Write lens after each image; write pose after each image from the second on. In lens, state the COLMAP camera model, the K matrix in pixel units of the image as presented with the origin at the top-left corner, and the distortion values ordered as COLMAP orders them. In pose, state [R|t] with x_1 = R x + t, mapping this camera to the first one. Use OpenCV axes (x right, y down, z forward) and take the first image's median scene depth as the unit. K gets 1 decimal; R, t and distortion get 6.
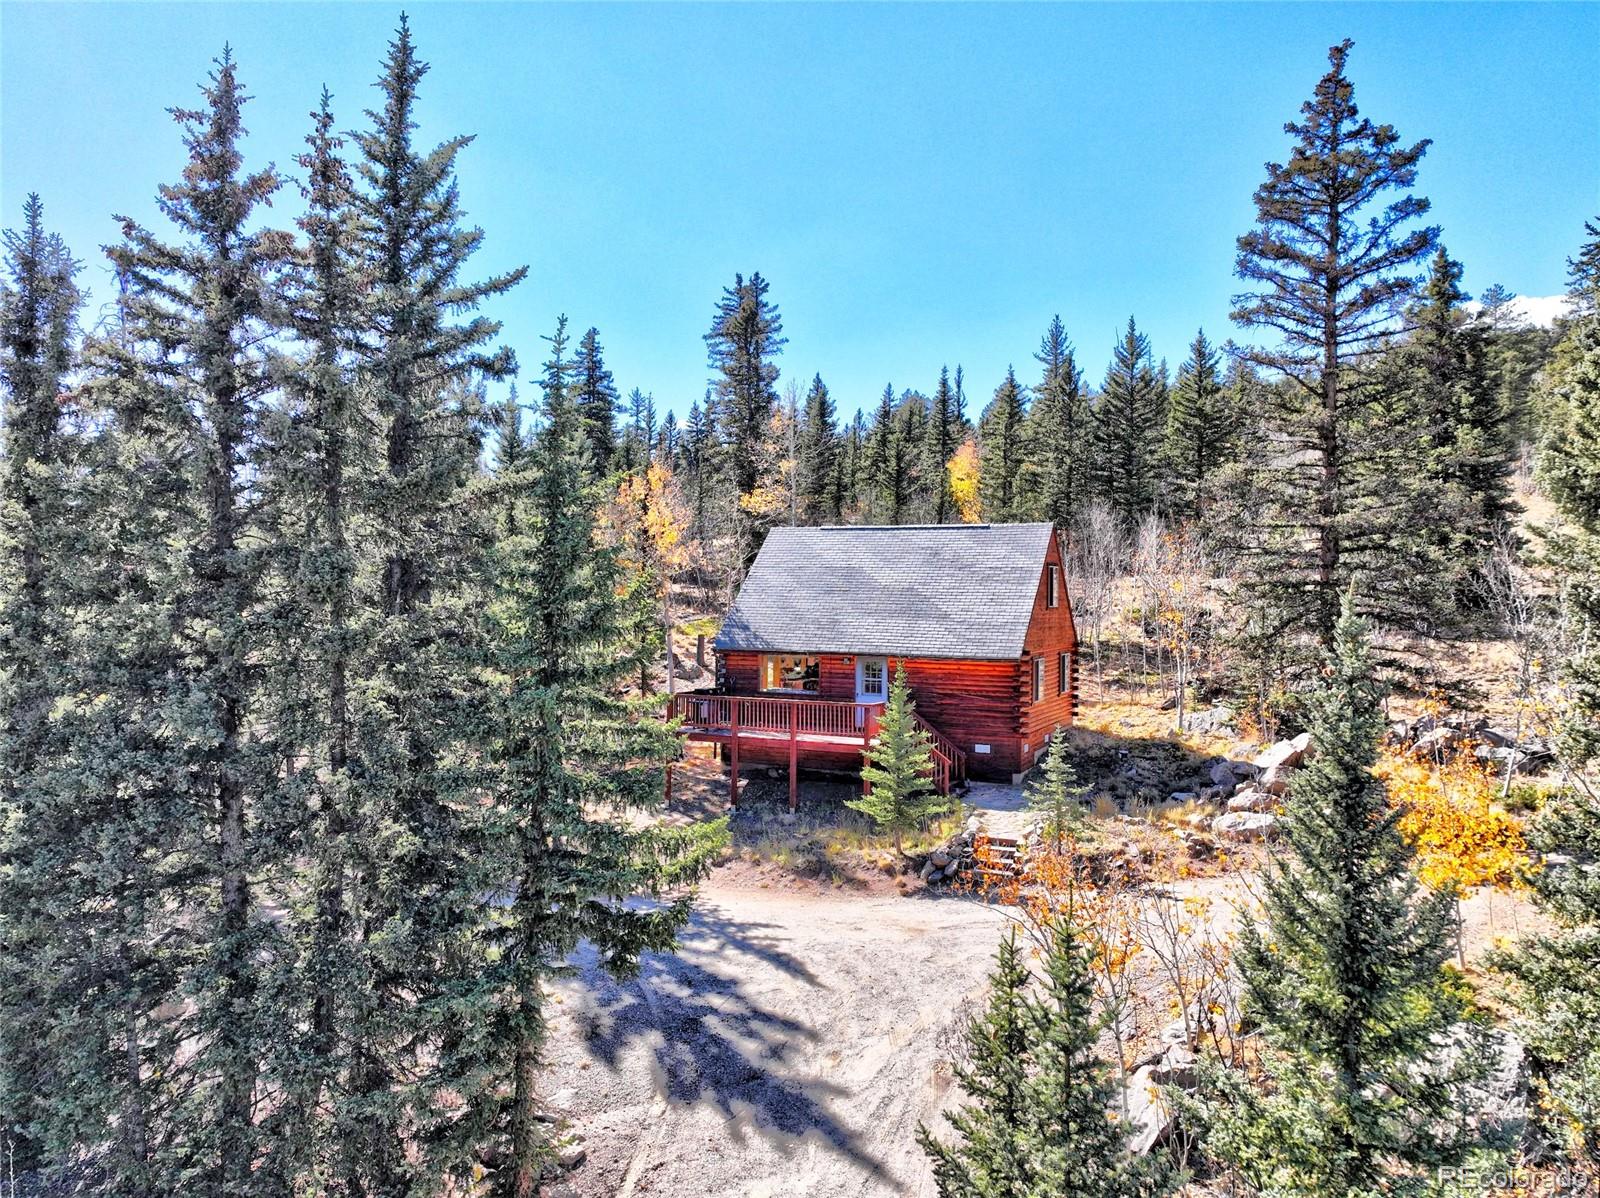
lens RADIAL K [[1127.9, 0, 800.0], [0, 1127.9, 599.0], [0, 0, 1]] dist [0.001530, 0.008167]
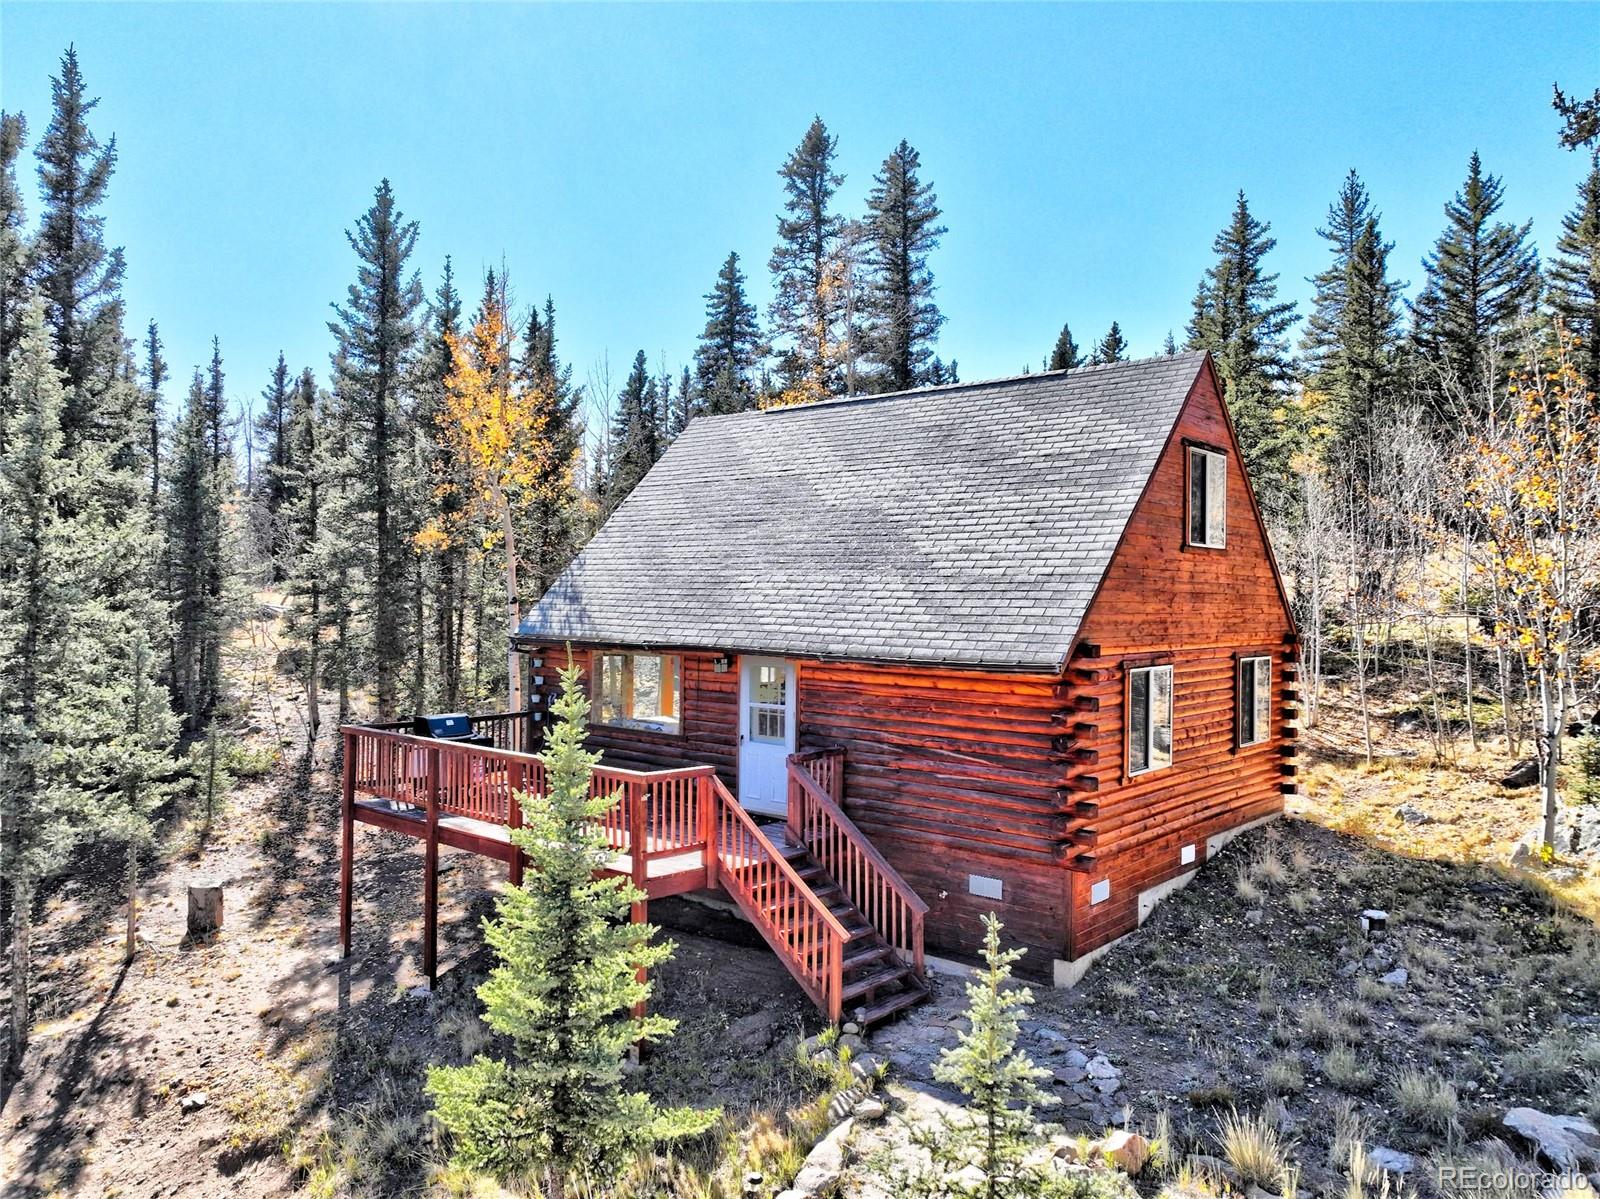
lens RADIAL K [[1127.9, 0, 800.0], [0, 1127.9, 599.5], [0, 0, 1]] dist [0.001530, 0.008167]
pose [[0.964062, 0.001243, -0.265673, 0.242253], [-0.002309, 0.999990, -0.003700, 0.037151], [0.265666, 0.004181, 0.964056, 0.699673]]
